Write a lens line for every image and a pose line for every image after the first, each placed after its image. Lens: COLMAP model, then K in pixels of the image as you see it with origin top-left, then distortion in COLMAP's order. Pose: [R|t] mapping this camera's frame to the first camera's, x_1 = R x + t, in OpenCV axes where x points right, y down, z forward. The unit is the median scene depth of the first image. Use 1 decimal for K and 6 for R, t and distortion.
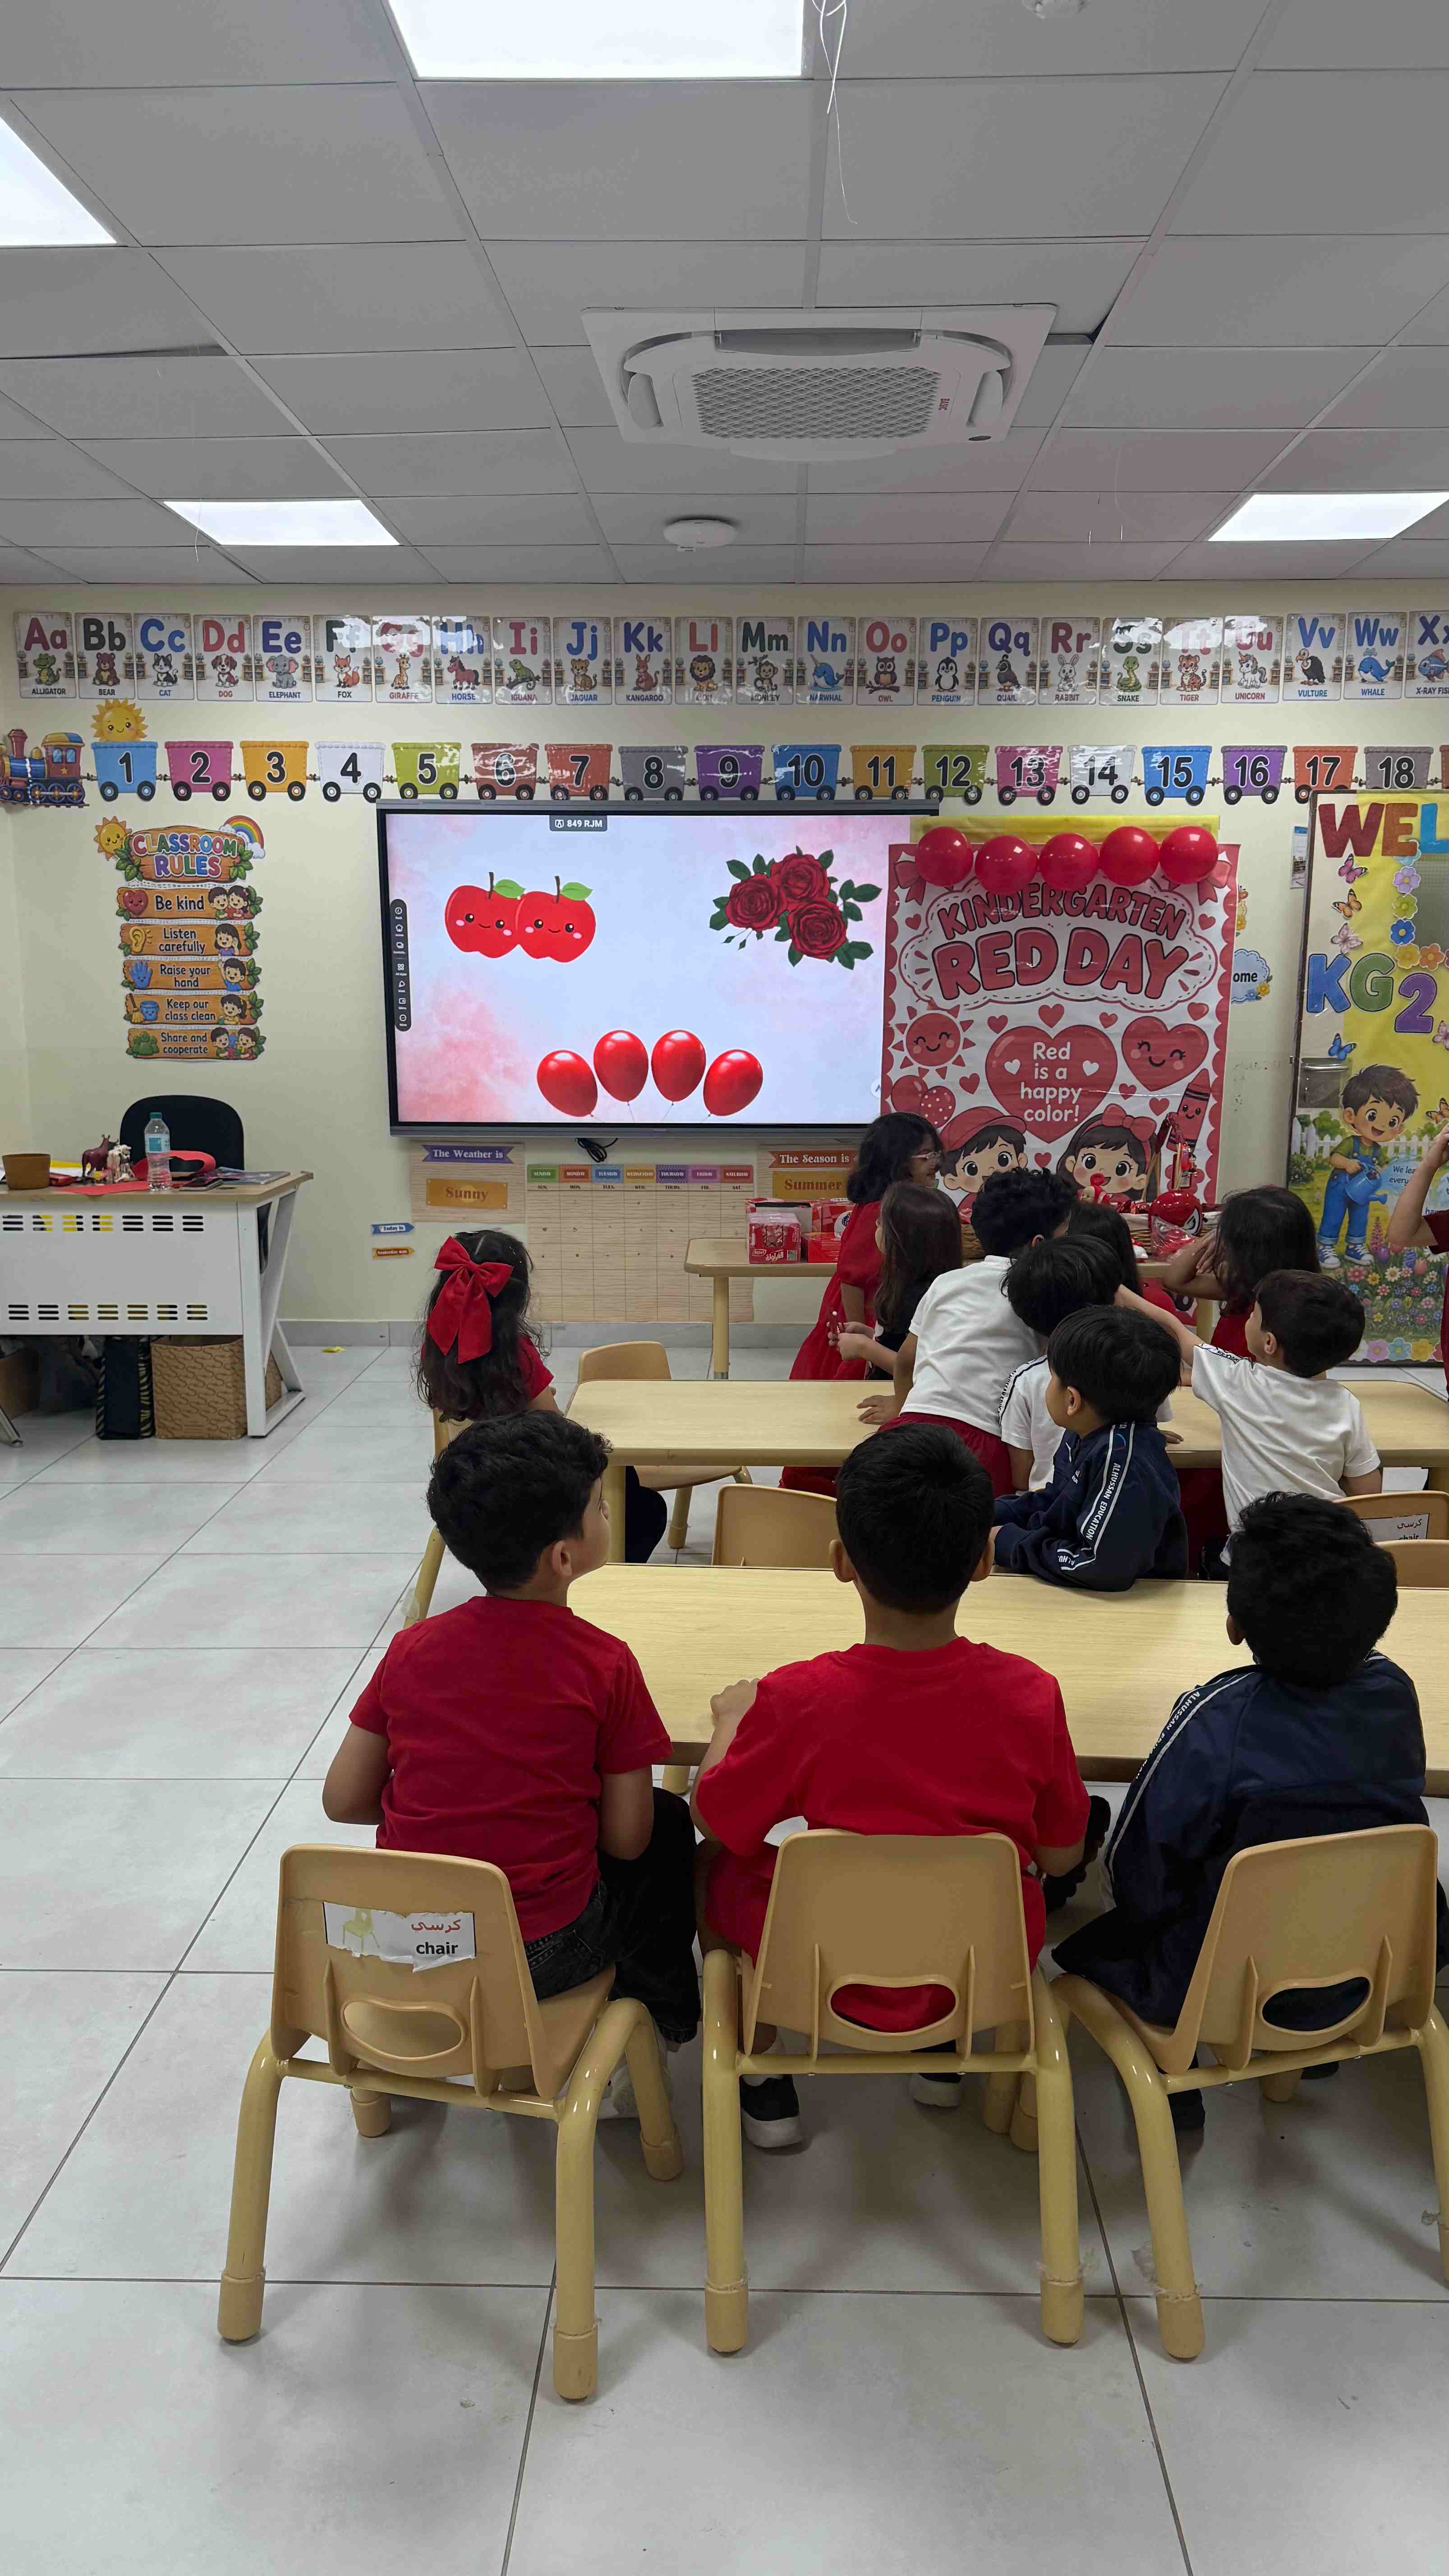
lens RADIAL K [[1847.0, 0, 711.6], [0, 1847.0, 1327.0], [0, 0, 1]] dist [0.055977, -0.084320]
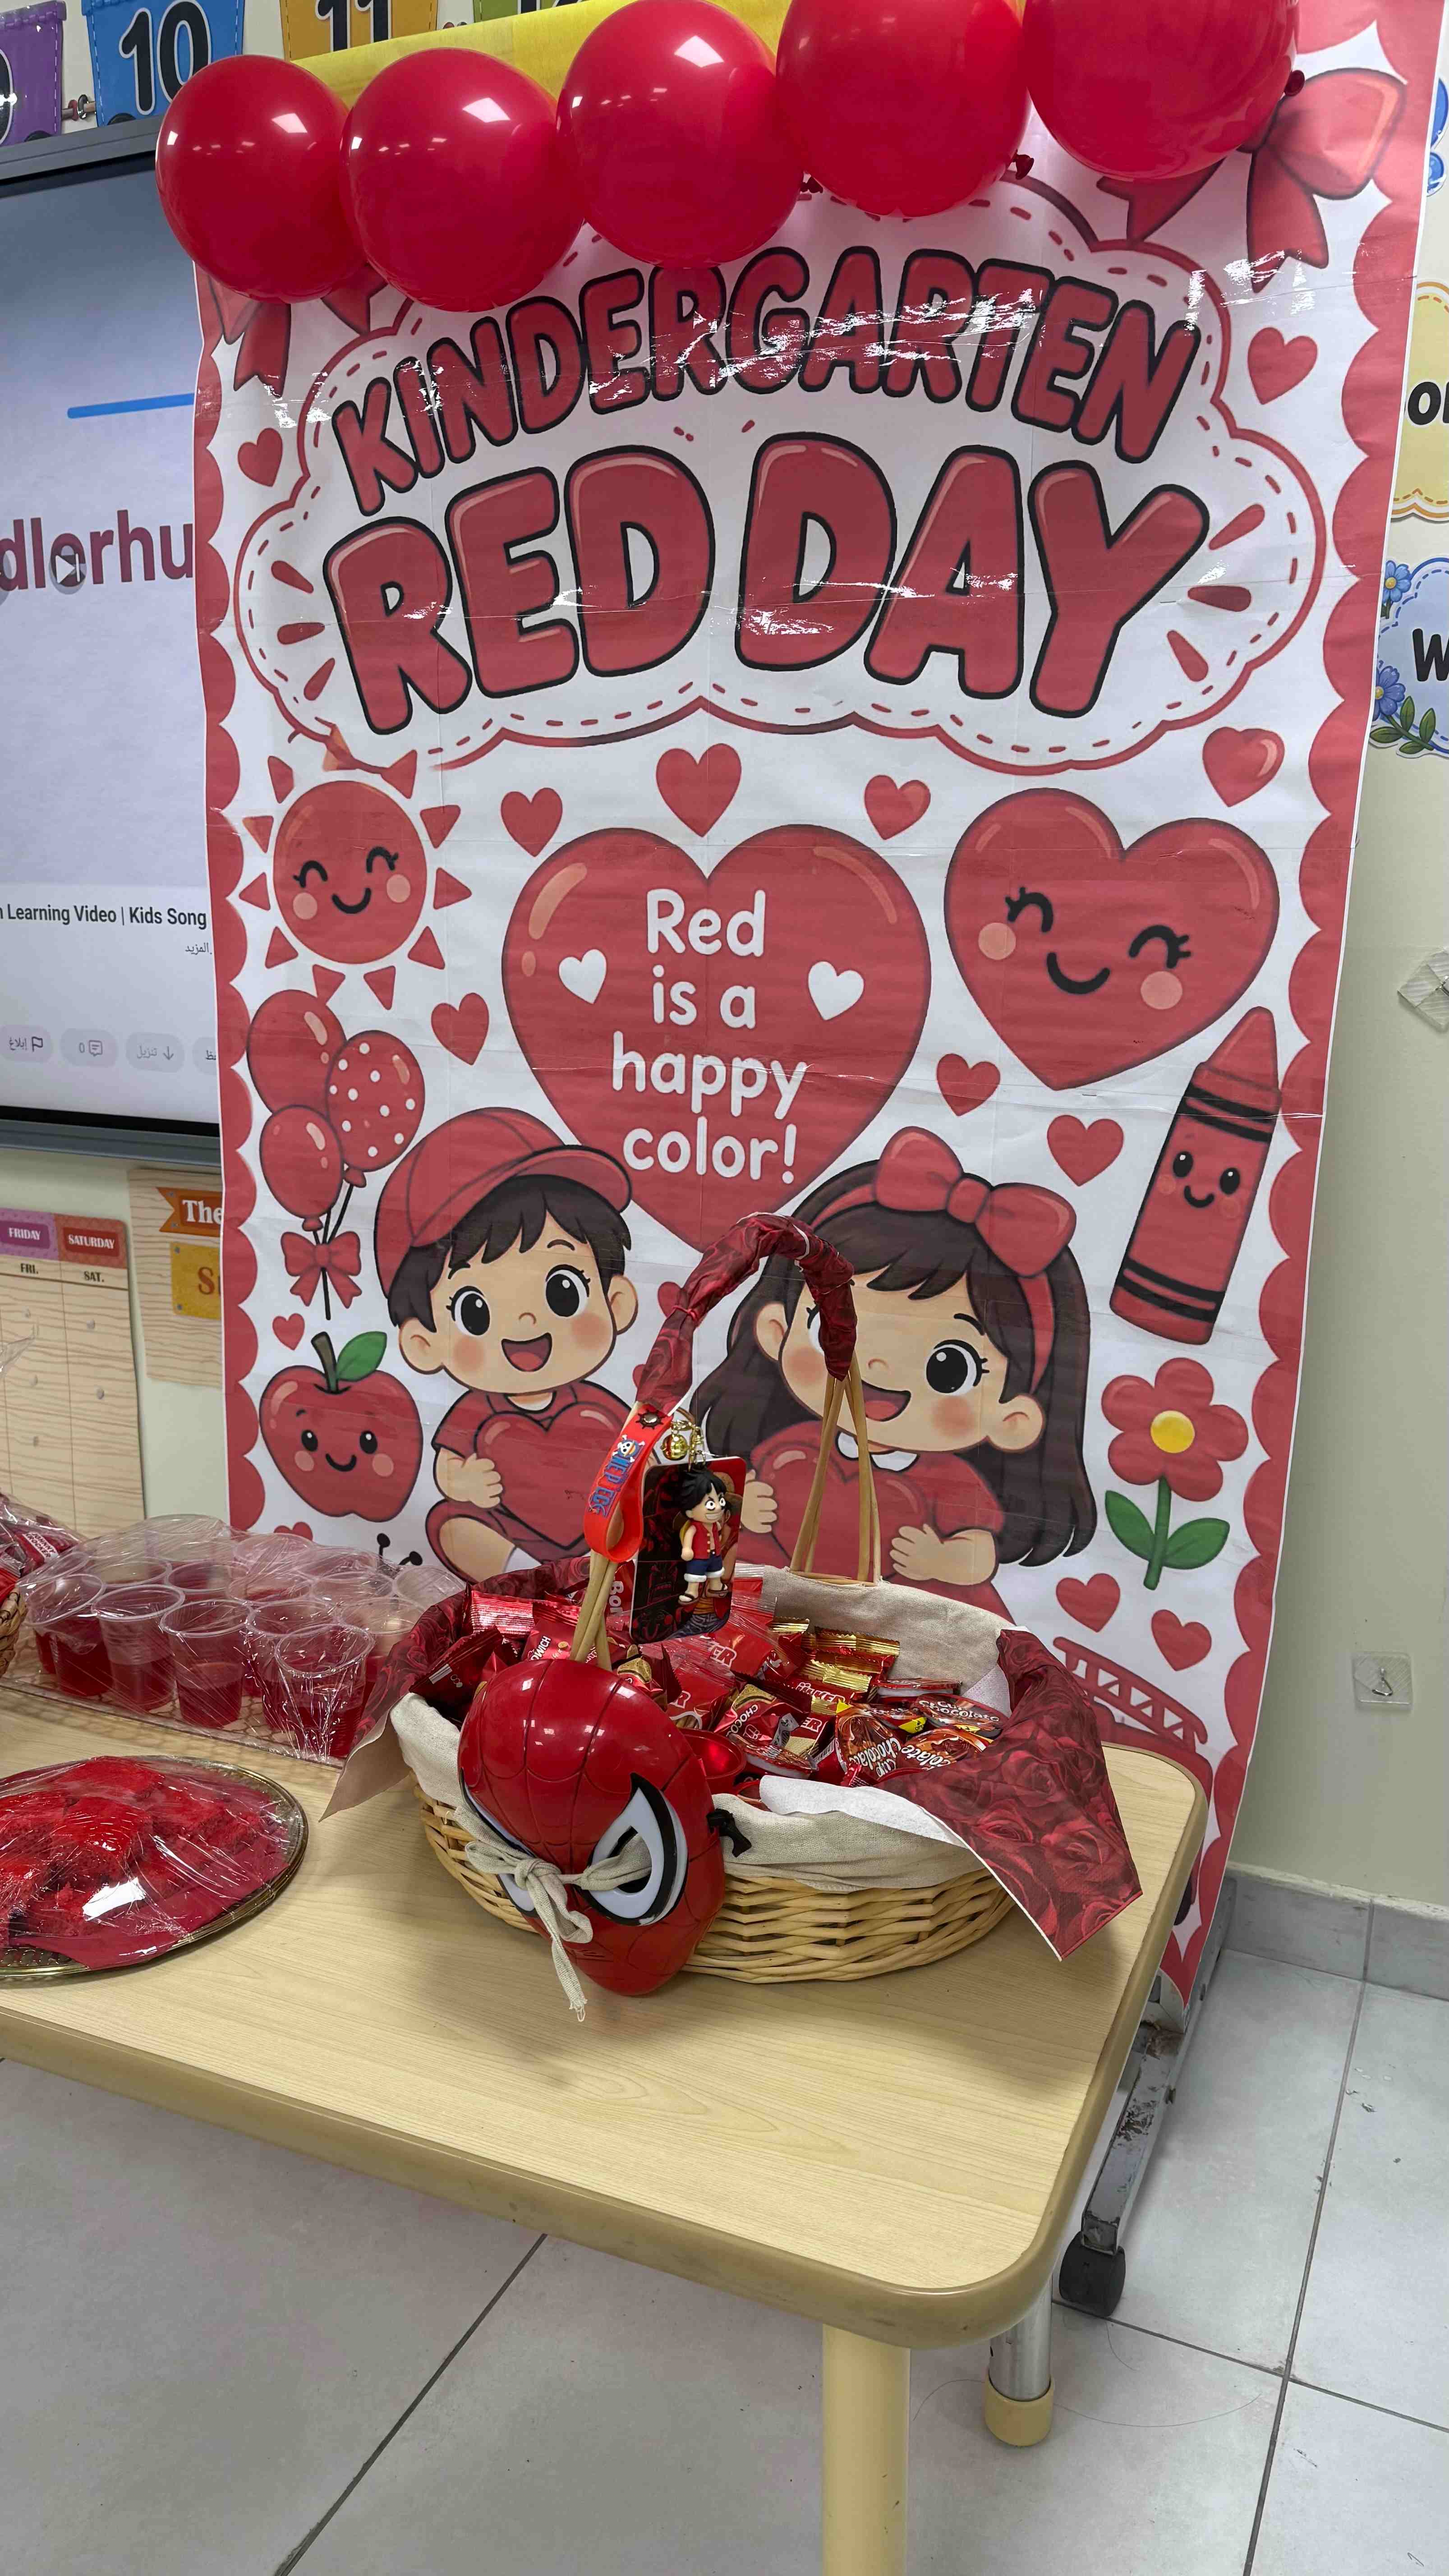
lens RADIAL K [[1847.0, 0, 720.0], [0, 1847.0, 1314.6], [0, 0, 1]] dist [0.055977, -0.084320]
pose [[0.912972, 0.104254, -0.394479, 0.299745], [-0.092860, 0.994525, 0.047922, -0.104172], [0.397315, -0.007120, 0.917655, 0.747231]]
